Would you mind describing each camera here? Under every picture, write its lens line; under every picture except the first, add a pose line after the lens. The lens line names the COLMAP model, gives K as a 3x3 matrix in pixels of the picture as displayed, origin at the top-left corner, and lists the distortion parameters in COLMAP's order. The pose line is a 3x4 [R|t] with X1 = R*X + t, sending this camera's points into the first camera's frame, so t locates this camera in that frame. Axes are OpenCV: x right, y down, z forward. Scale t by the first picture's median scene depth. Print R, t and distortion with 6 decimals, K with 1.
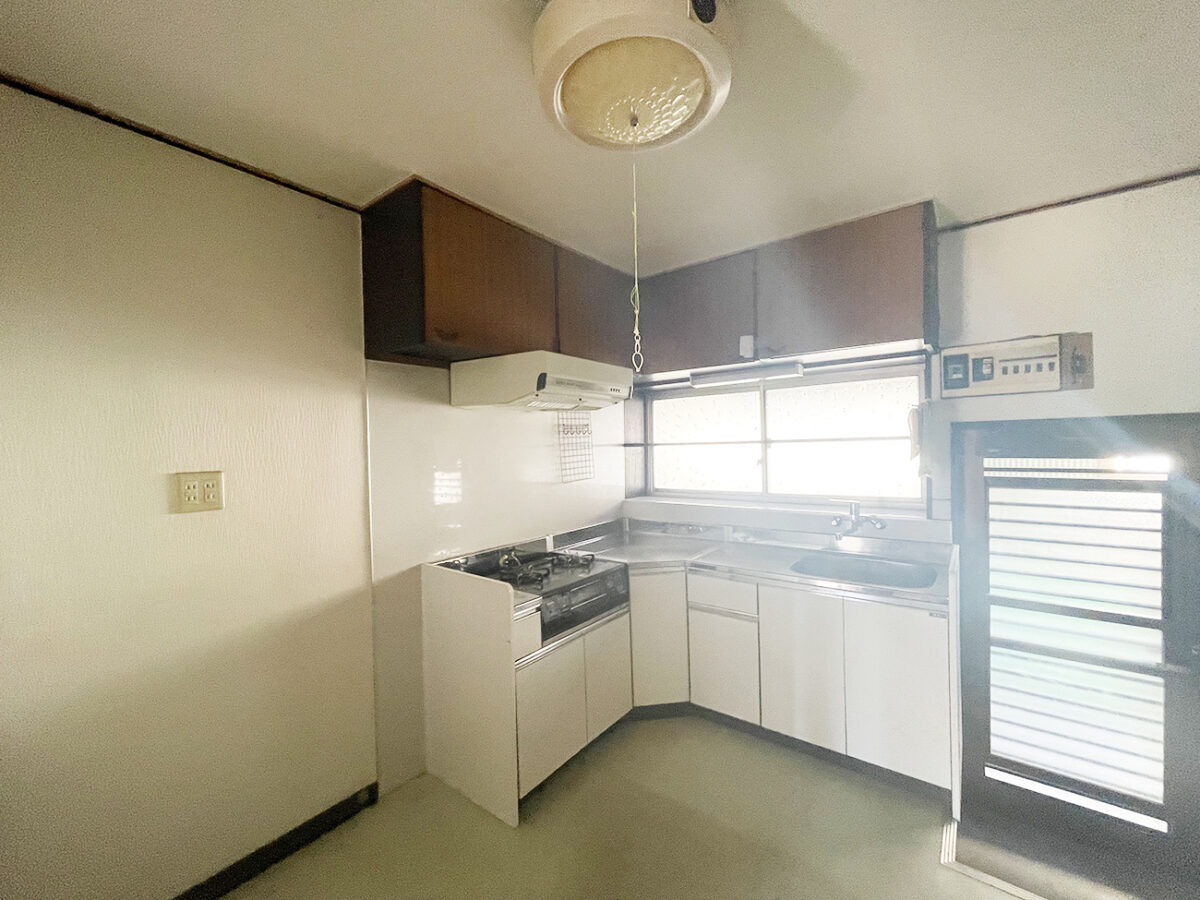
lens RADIAL K [[481.6, 0, 599.2], [0, 481.6, 449.7], [0, 0, 1]] dist [-0.003383, 0.000435]
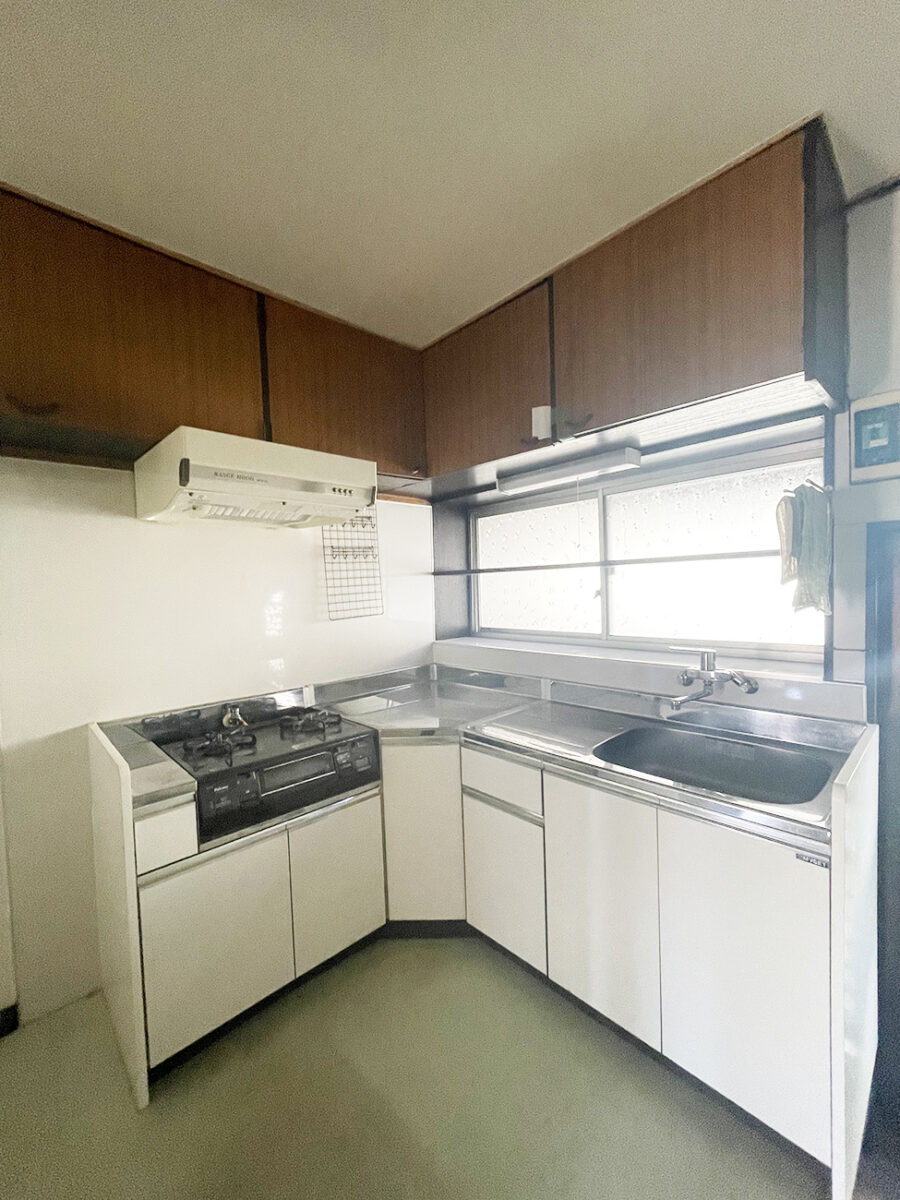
lens RADIAL K [[481.6, 0, 450.5], [0, 481.6, 600.6], [0, 0, 1]] dist [-0.003383, 0.000435]
pose [[0.988085, -0.001126, -0.153907, 0.310660], [0.005481, 0.999596, 0.027874, 0.020909], [0.153813, -0.028386, 0.987692, 0.323734]]
